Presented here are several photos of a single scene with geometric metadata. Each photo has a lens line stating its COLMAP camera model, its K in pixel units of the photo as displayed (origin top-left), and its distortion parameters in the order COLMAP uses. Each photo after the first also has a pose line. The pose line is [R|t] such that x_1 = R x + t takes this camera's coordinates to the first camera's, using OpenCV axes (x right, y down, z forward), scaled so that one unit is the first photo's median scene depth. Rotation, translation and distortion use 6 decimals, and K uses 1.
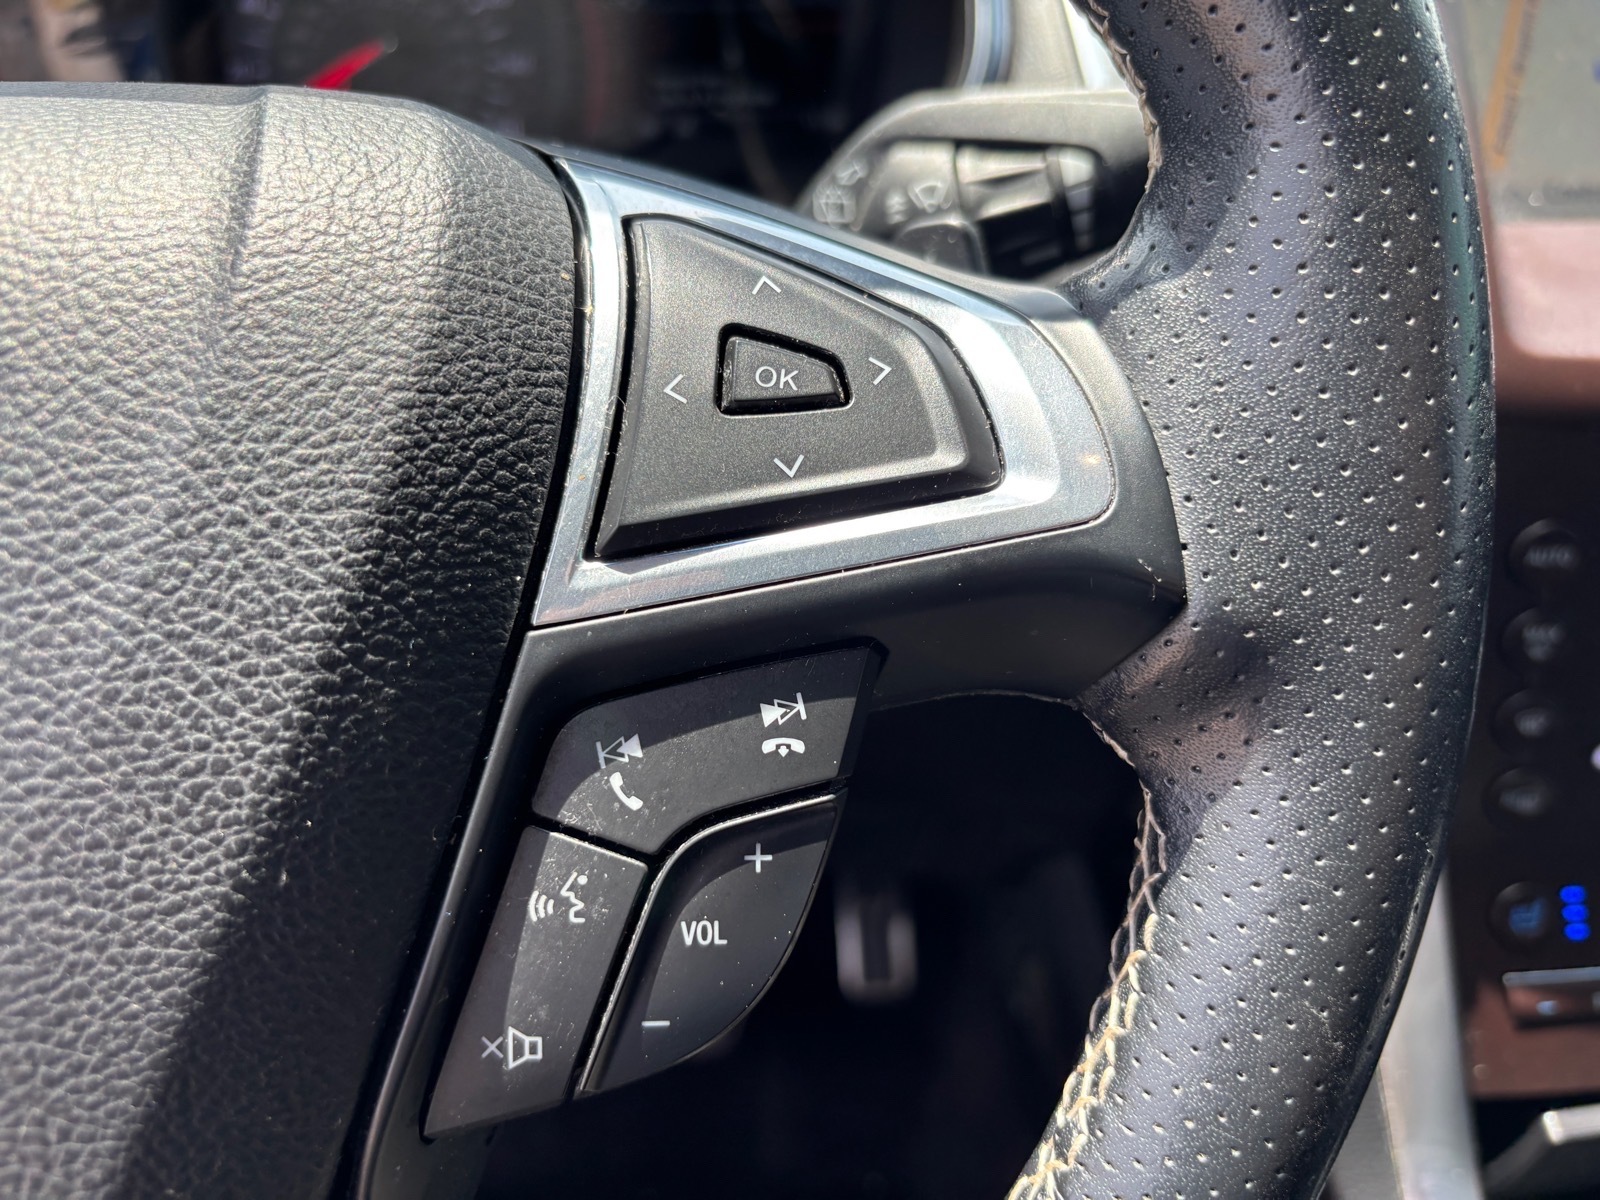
lens RADIAL K [[1225.0, 0, 835.1], [0, 1225.0, 634.2], [0, 0, 1]] dist [0.025847, -0.050528]
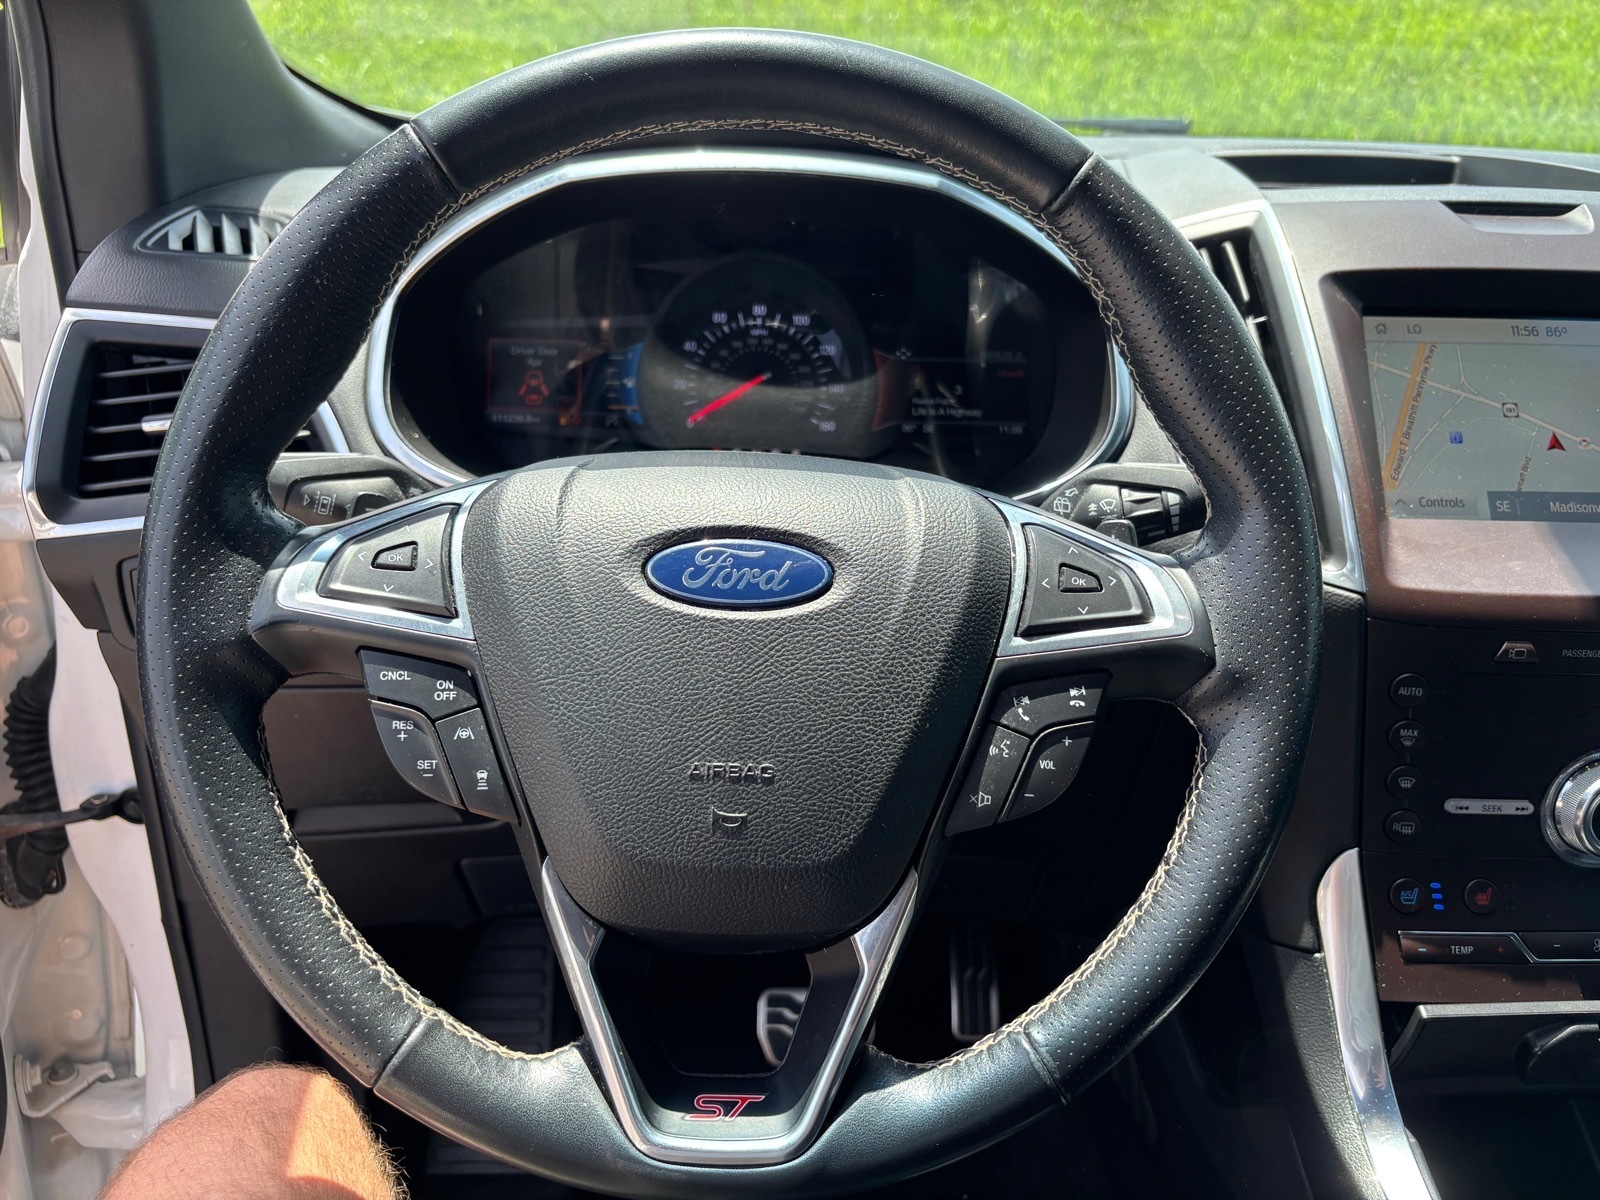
lens RADIAL K [[1225.0, 0, 817.2], [0, 1225.0, 606.1], [0, 0, 1]] dist [0.025847, -0.050528]
pose [[0.996577, 0.064965, -0.051135, -0.530438], [-0.072640, 0.983388, -0.166347, 0.397815], [0.039479, 0.169492, 0.984741, -1.978608]]
